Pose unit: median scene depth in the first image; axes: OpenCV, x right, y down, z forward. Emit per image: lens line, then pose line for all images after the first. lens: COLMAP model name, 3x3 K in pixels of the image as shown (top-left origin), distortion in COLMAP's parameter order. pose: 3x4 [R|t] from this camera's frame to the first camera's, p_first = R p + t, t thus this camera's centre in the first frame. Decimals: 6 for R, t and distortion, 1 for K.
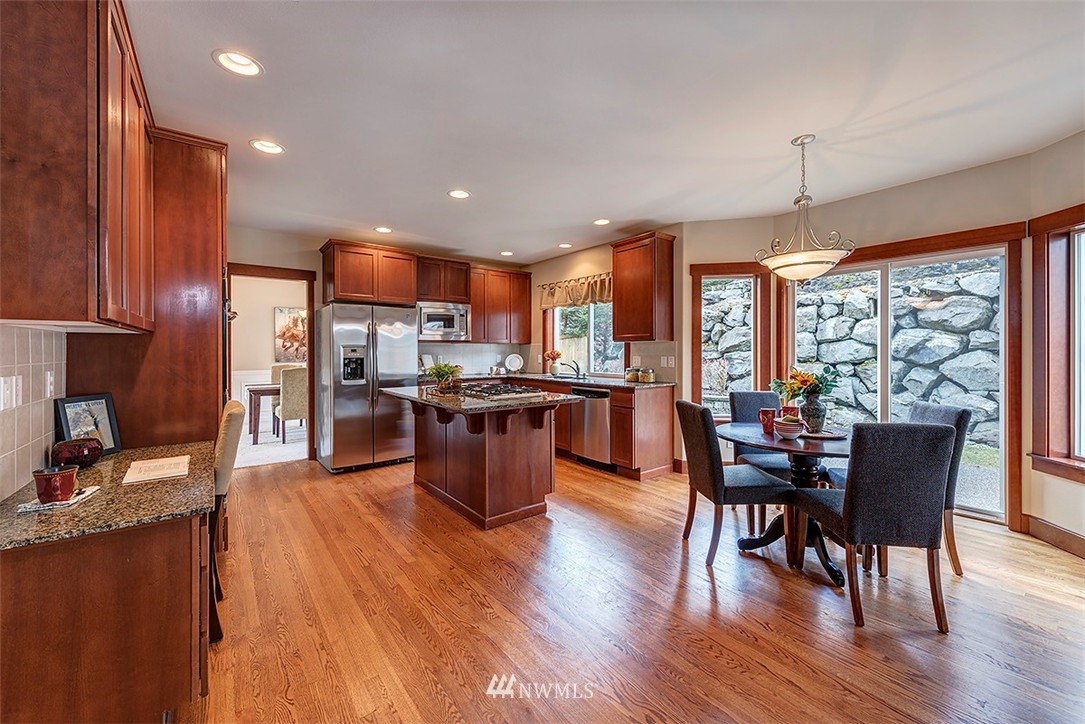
lens RADIAL K [[421.6, 0, 542.3], [0, 421.6, 350.9], [0, 0, 1]] dist [-0.000029, -0.000011]
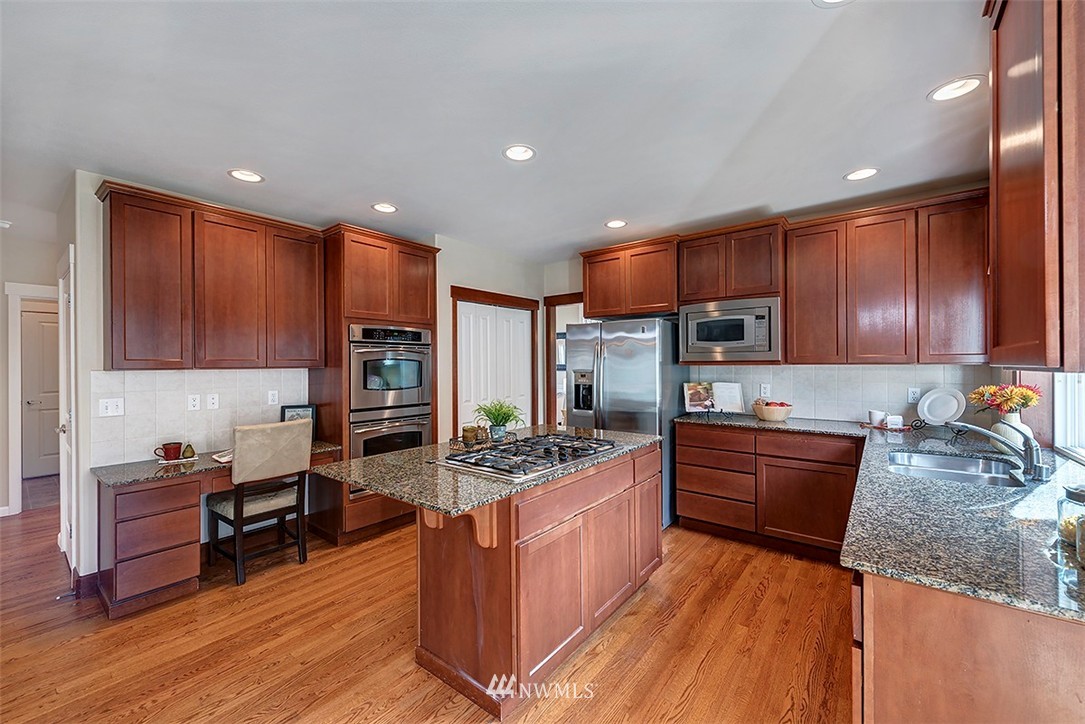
lens RADIAL K [[432.0, 0, 542.5], [0, 432.0, 362.0], [0, 0, 1]] dist [0.000506, 0.000003]
pose [[0.246620, 0.001565, -0.969111, 0.391266], [0.004412, 0.999987, 0.002738, -0.032027], [0.969102, -0.004951, 0.246610, 0.701066]]
